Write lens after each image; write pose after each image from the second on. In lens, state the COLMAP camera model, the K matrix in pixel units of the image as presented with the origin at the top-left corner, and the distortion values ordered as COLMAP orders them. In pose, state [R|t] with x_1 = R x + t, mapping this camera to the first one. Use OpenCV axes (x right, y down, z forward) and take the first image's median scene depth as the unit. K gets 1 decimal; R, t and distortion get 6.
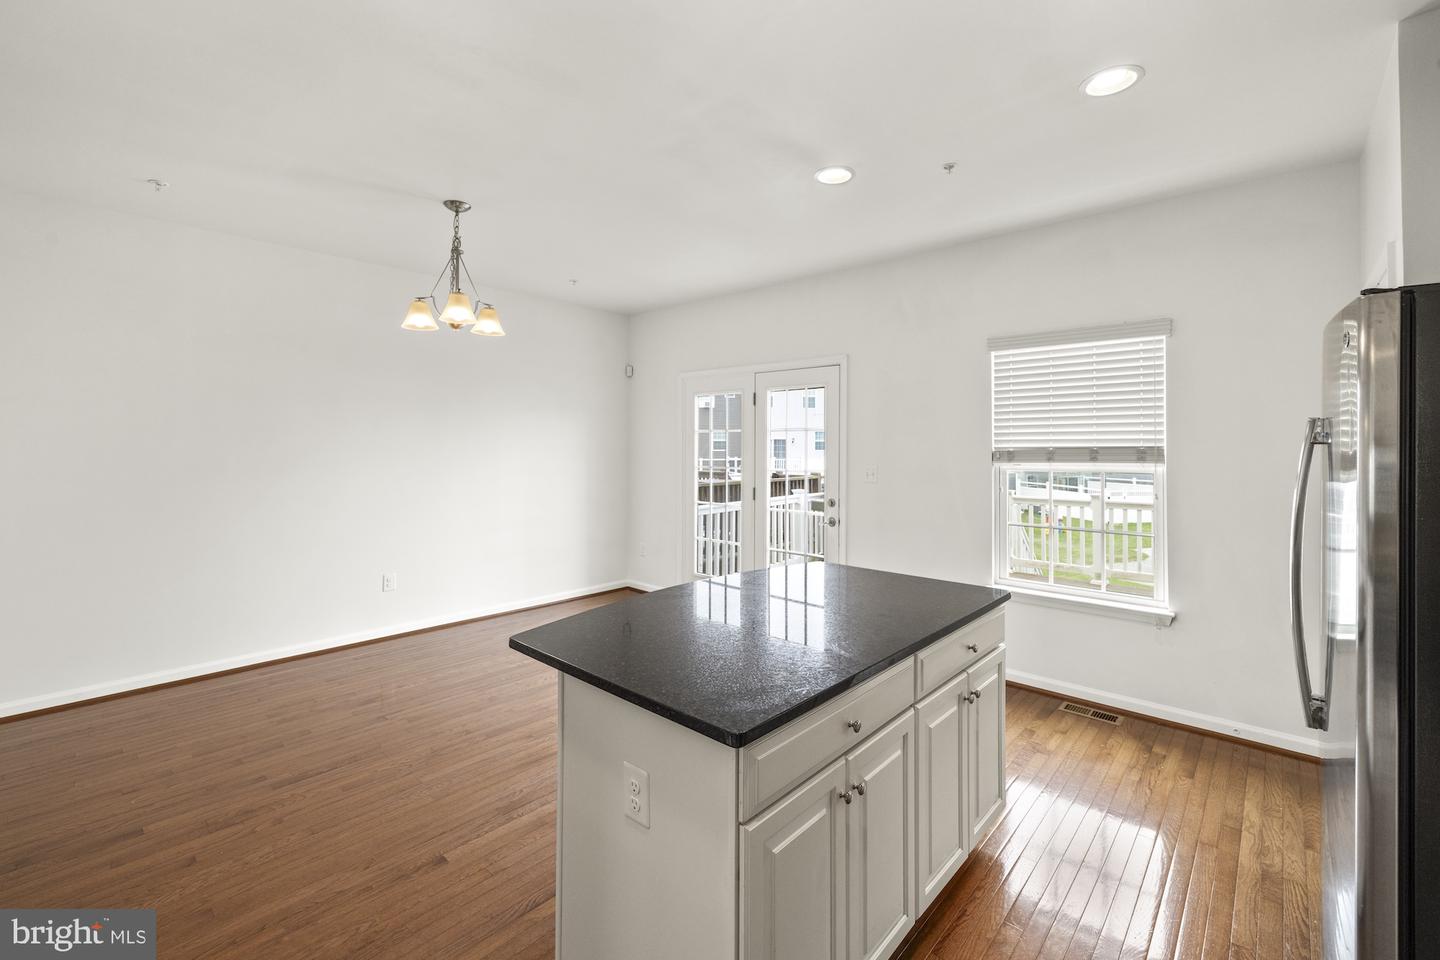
lens RADIAL K [[613.7, 0, 711.6], [0, 613.7, 446.4], [0, 0, 1]] dist [0.018076, 0.000143]
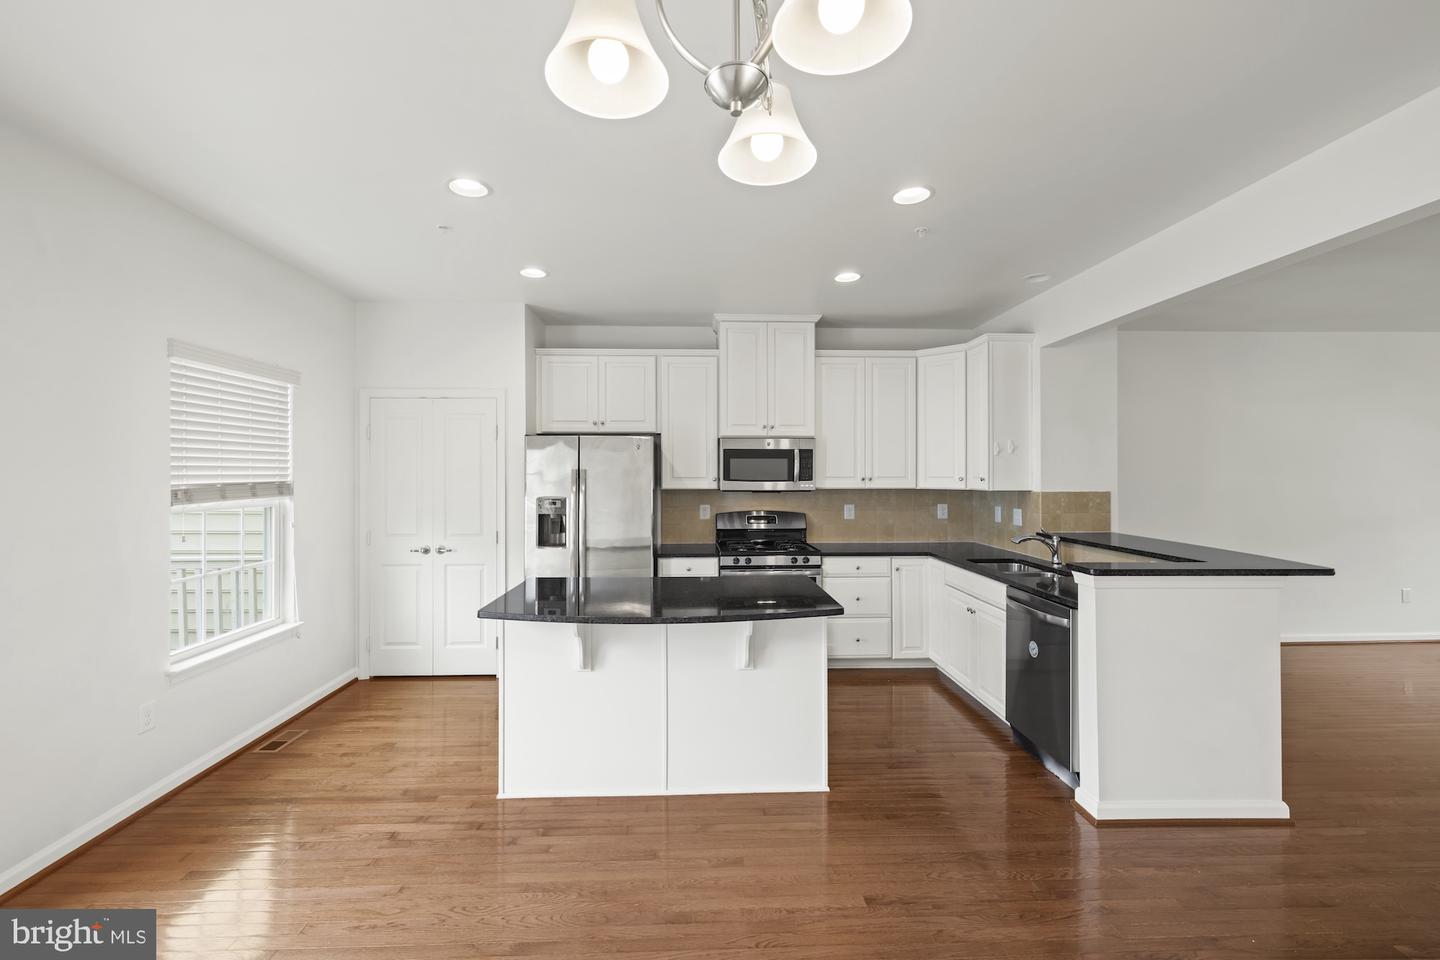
lens RADIAL K [[606.9, 0, 714.4], [0, 606.9, 473.8], [0, 0, 1]] dist [0.001865, 0.000317]
pose [[-0.704169, -0.001095, 0.710031, -0.625368], [-0.001429, 0.999999, 0.000125, -0.014549], [-0.710030, -0.000926, -0.704170, 1.223679]]
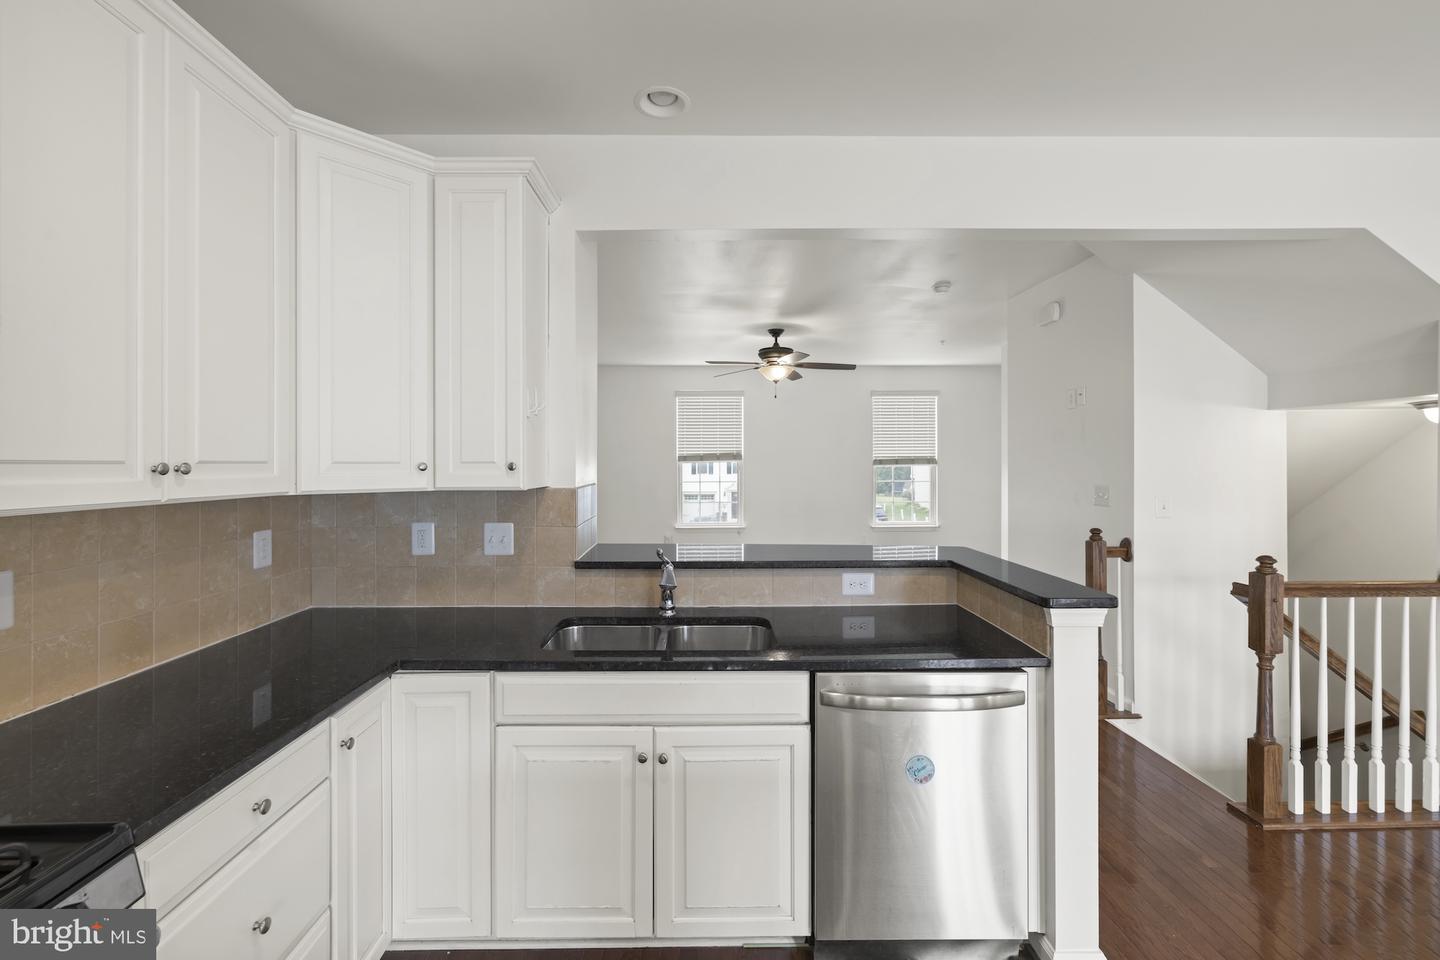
lens RADIAL K [[603.3, 0, 695.9], [0, 603.3, 462.3], [0, 0, 1]] dist [0.001367, 0.000140]
pose [[-0.726432, -0.003431, -0.687230, 0.180516], [0.000529, 0.999984, -0.005551, -0.003663], [0.687238, -0.004396, -0.726419, 0.455013]]
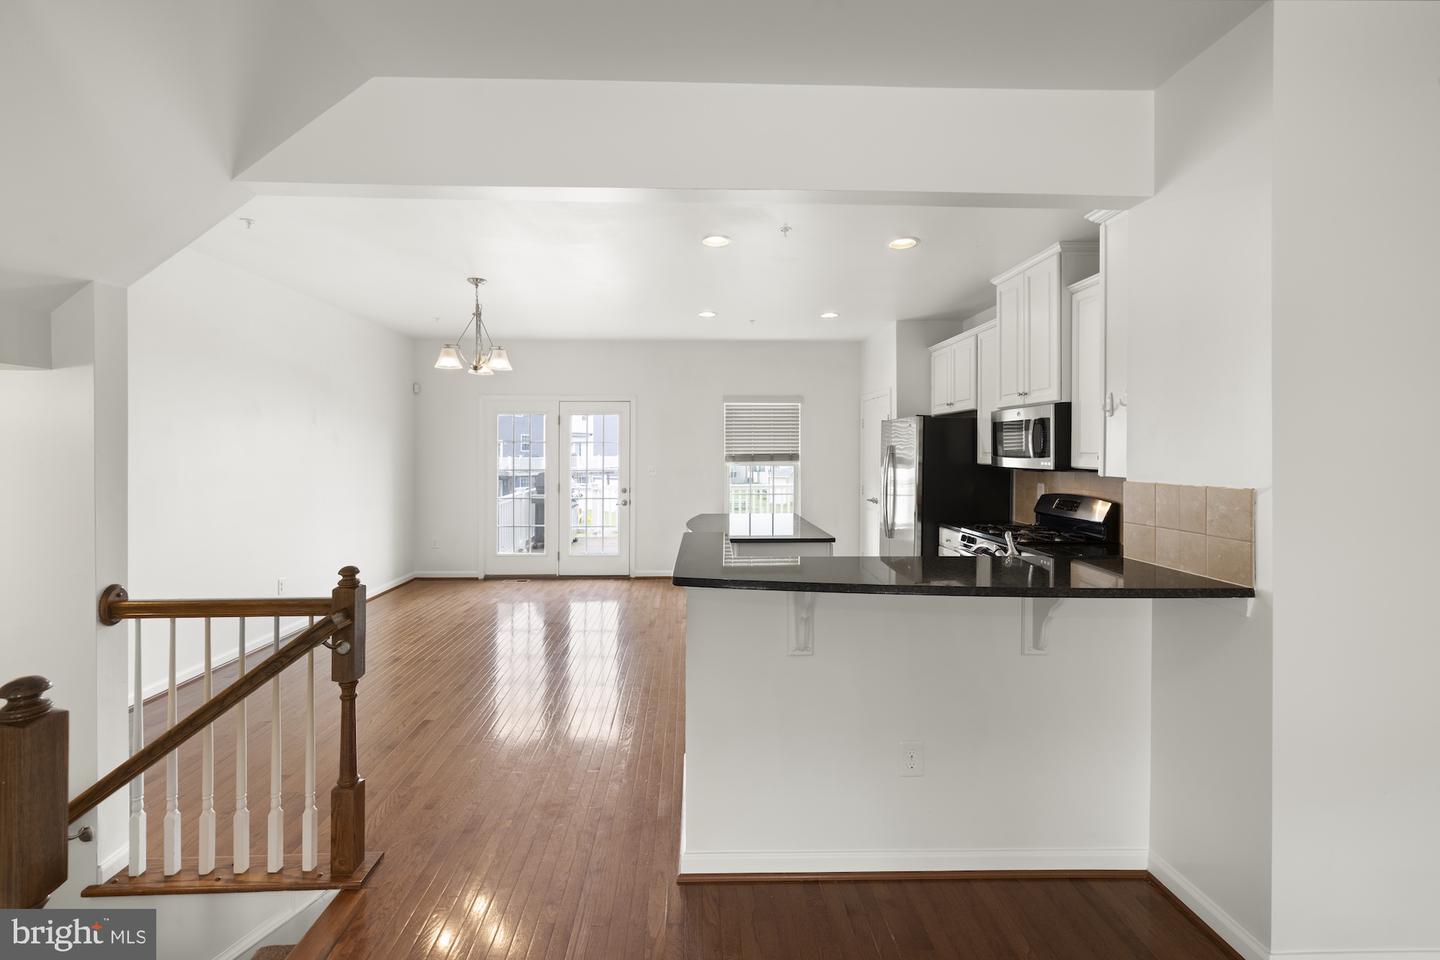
lens RADIAL K [[610.6, 0, 708.4], [0, 610.6, 459.2], [0, 0, 1]] dist [-0.003286, -0.000249]
pose [[0.716725, -0.012538, 0.697243, -1.018013], [0.001940, 0.999870, 0.015986, -0.014134], [-0.697353, -0.010105, 0.716656, -0.339041]]
